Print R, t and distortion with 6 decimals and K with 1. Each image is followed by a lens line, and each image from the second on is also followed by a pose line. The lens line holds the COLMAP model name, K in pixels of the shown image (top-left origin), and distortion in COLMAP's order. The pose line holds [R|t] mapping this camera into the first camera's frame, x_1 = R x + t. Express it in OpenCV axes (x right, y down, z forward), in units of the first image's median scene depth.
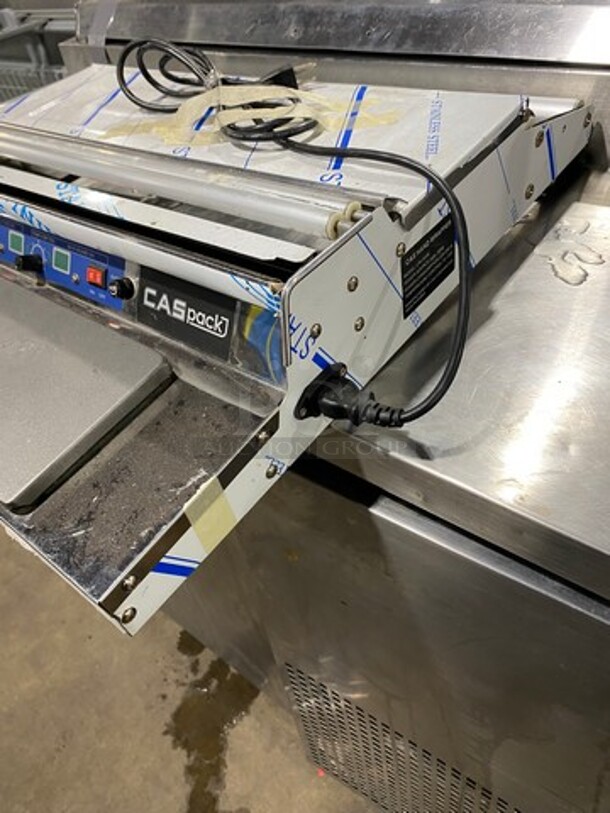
lens RADIAL K [[598.7, 0, 305.0], [0, 598.7, 406.5], [0, 0, 1]] dist [0.020652, -0.001781]
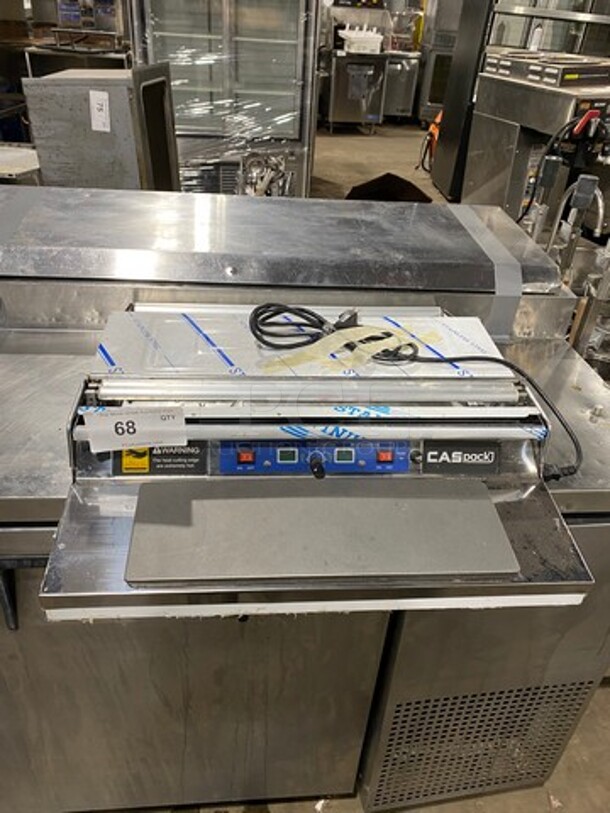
lens RADIAL K [[598.7, 0, 305.0], [0, 598.7, 406.5], [0, 0, 1]] dist [0.020652, -0.001781]
pose [[0.713926, -0.224836, 0.663142, -1.642759], [0.351500, 0.934153, -0.061696, -0.342016], [-0.605605, 0.277141, 0.745946, -0.103730]]
